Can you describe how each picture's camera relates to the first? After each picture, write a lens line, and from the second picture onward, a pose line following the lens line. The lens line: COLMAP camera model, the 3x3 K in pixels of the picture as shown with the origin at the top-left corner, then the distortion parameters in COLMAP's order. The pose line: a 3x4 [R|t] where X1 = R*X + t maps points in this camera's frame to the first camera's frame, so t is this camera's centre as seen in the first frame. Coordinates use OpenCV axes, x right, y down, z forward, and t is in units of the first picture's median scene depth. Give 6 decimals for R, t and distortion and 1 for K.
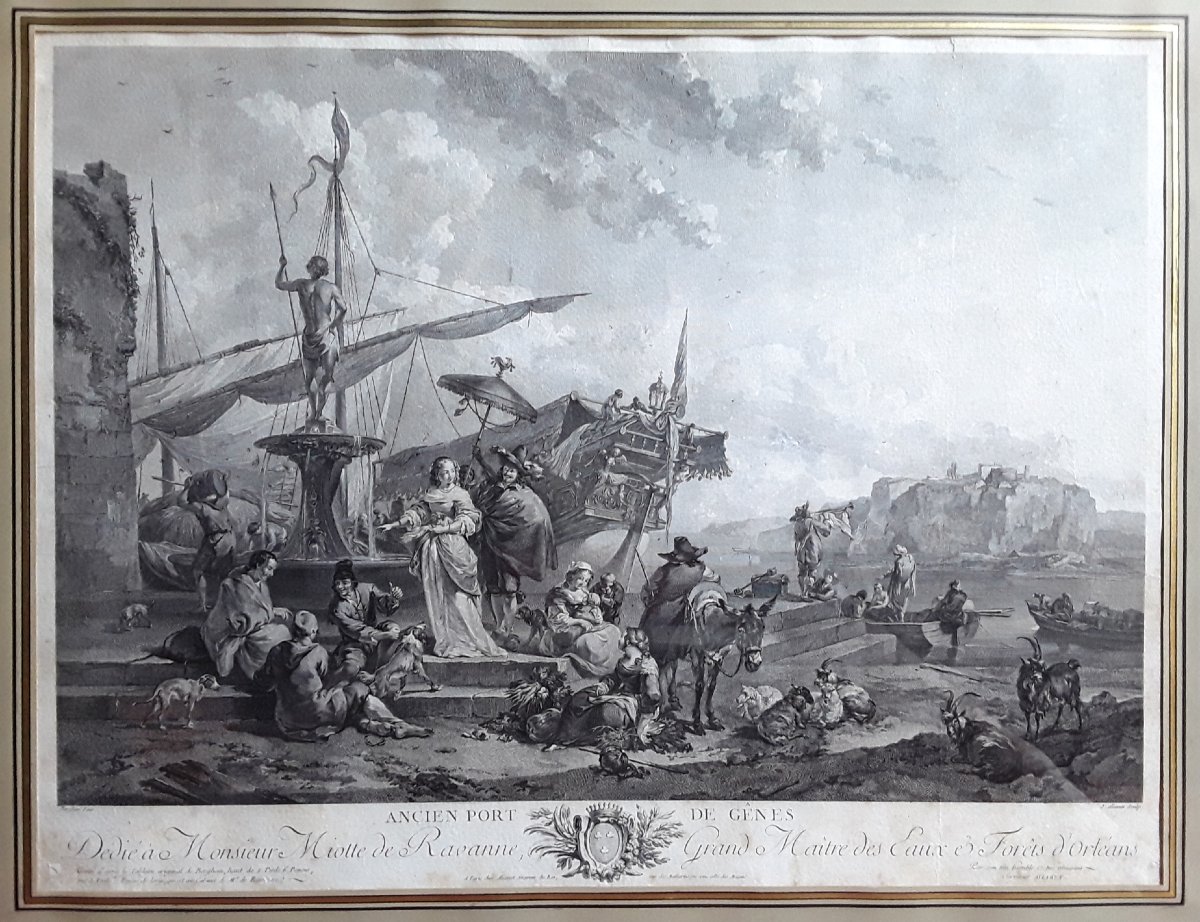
lens RADIAL K [[1133.8, 0, 594.3], [0, 1133.8, 487.6], [0, 0, 1]] dist [0.141288, -0.288463]
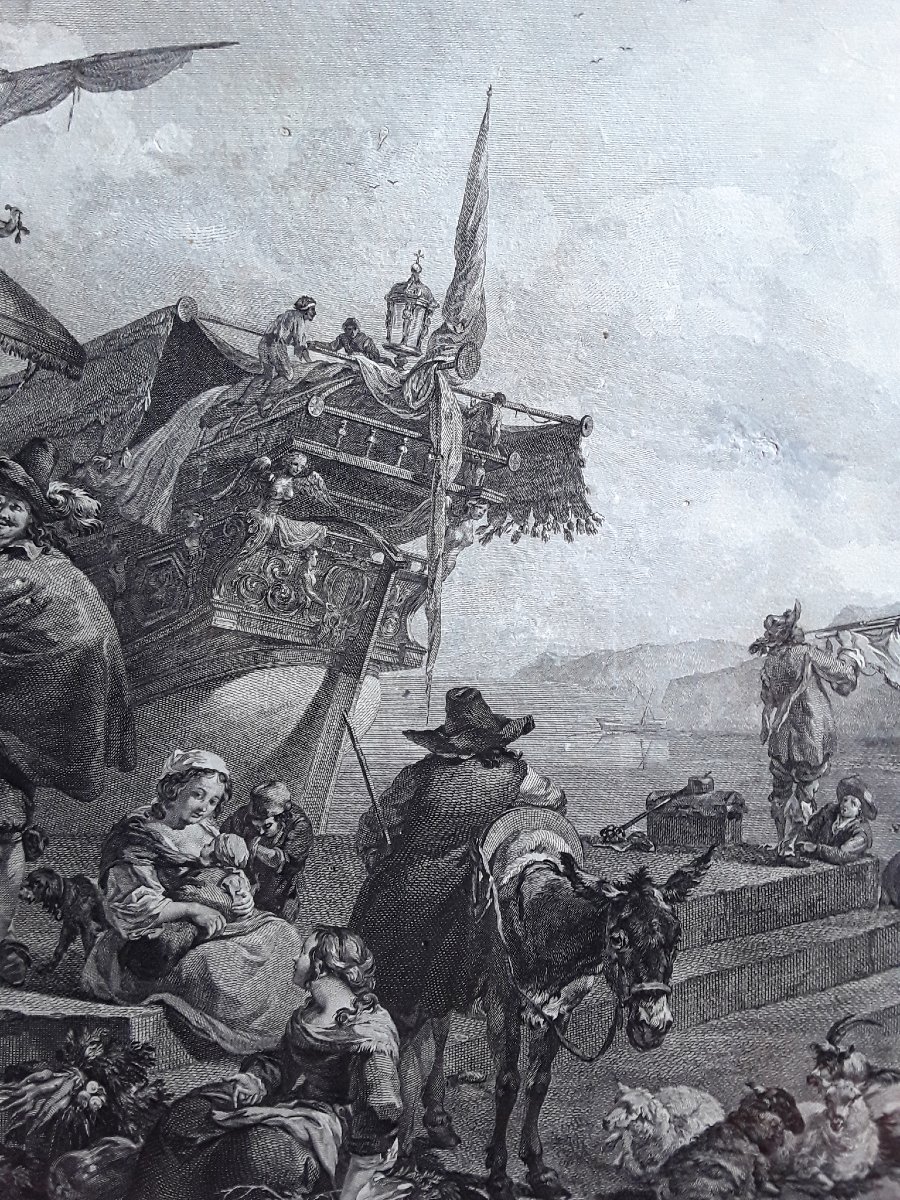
lens RADIAL K [[951.6, 0, 461.9], [0, 951.6, 597.4], [0, 0, 1]] dist [0.117496, -0.198849]
pose [[0.999849, 0.017070, -0.003297, 0.076272], [-0.017114, 0.999760, -0.013699, 0.017159], [0.003063, 0.013753, 0.999901, 0.679220]]
